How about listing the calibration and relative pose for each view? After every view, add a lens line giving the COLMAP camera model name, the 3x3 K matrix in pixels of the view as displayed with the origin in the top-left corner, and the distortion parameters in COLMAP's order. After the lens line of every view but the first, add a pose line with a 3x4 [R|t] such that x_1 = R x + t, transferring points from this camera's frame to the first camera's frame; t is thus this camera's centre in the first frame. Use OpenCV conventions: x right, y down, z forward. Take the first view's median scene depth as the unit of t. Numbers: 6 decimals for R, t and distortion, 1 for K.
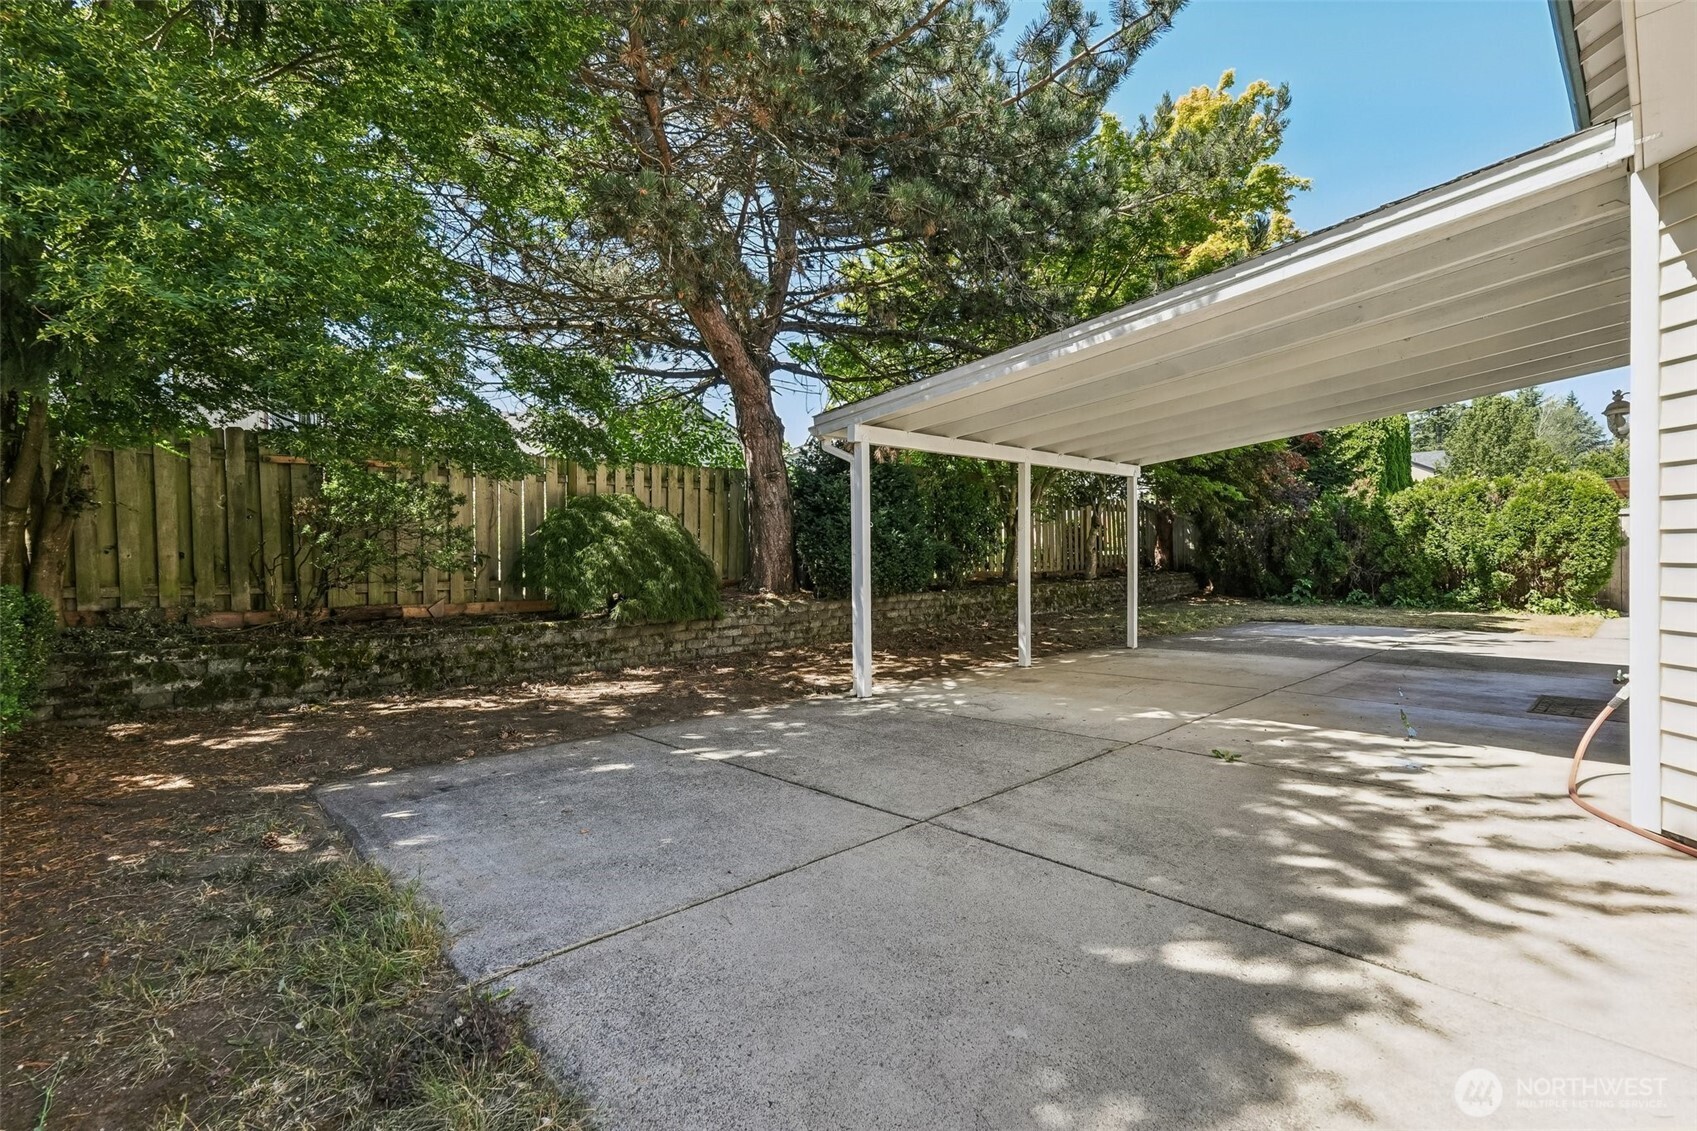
lens RADIAL K [[749.8, 0, 841.7], [0, 749.8, 565.0], [0, 0, 1]] dist [-0.009710, 0.002754]
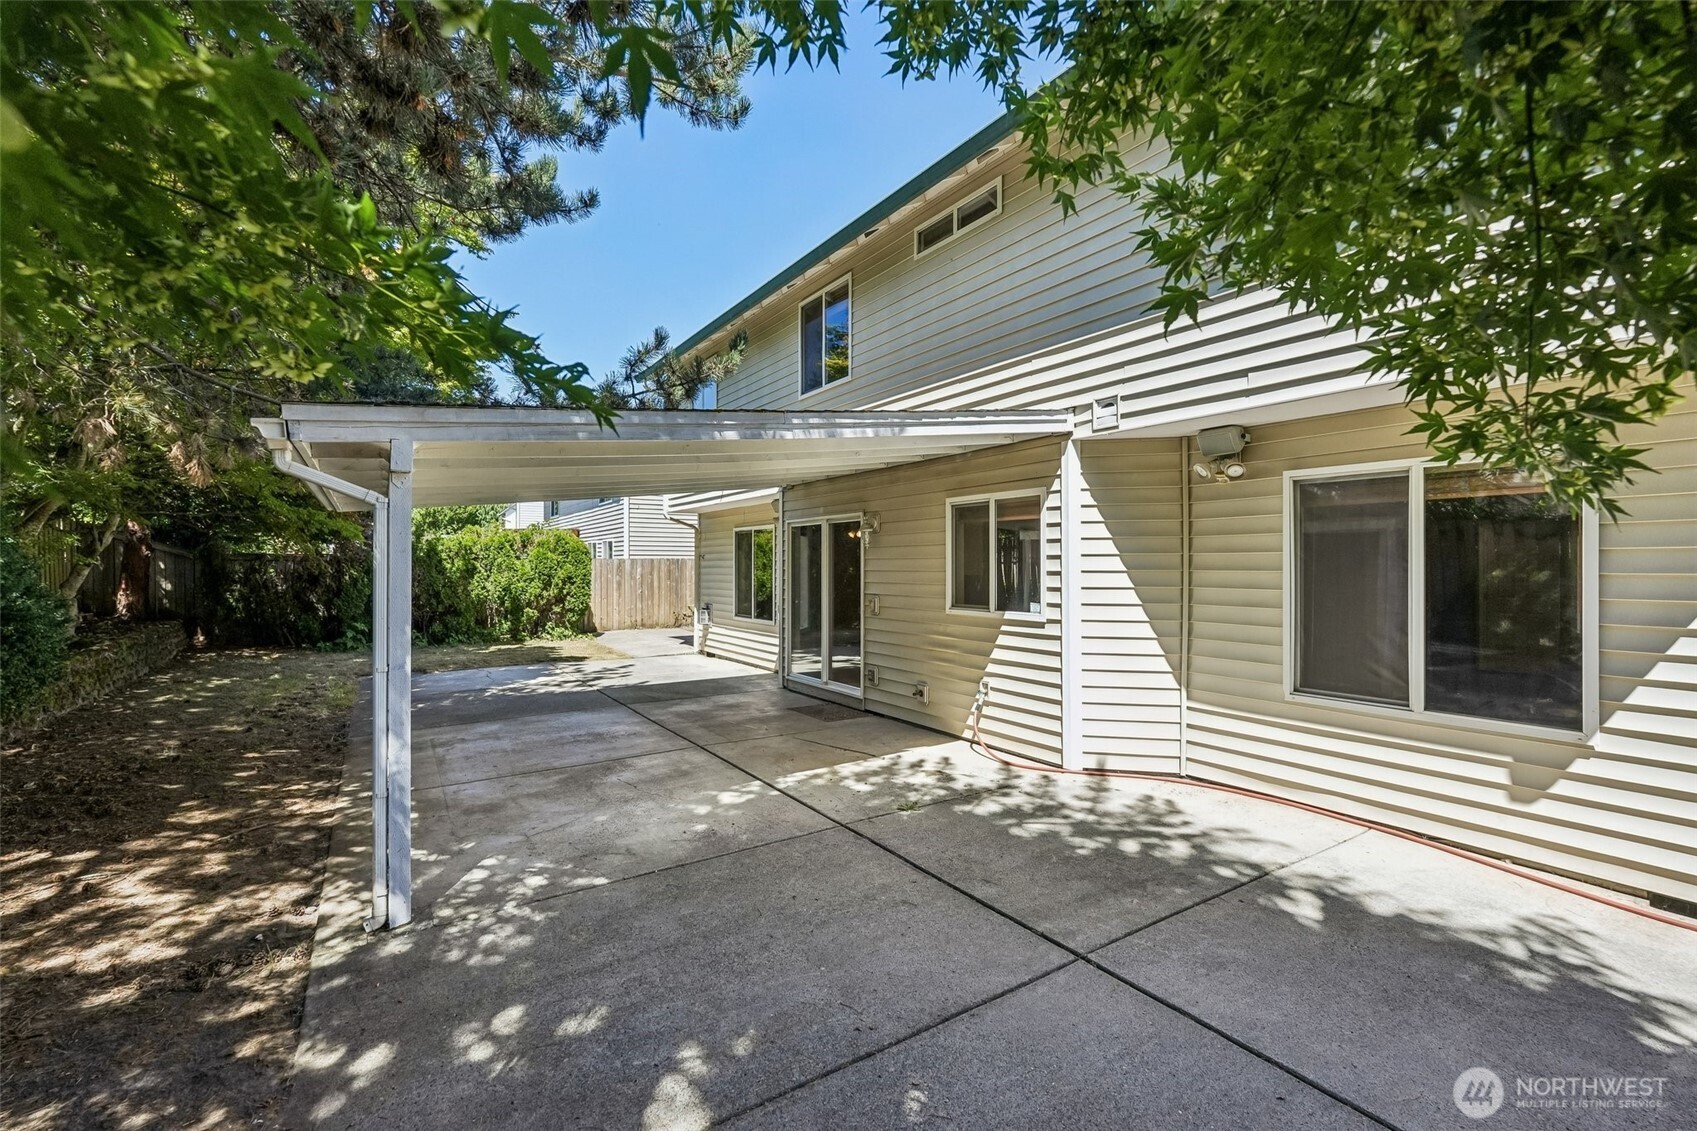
lens RADIAL K [[749.8, 0, 841.5], [0, 749.8, 569.2], [0, 0, 1]] dist [-0.009710, 0.002754]
pose [[0.186541, 0.005889, 0.982429, -0.861083], [0.012514, 0.999887, -0.008369, -0.151498], [-0.982367, 0.013855, 0.186446, 1.055254]]
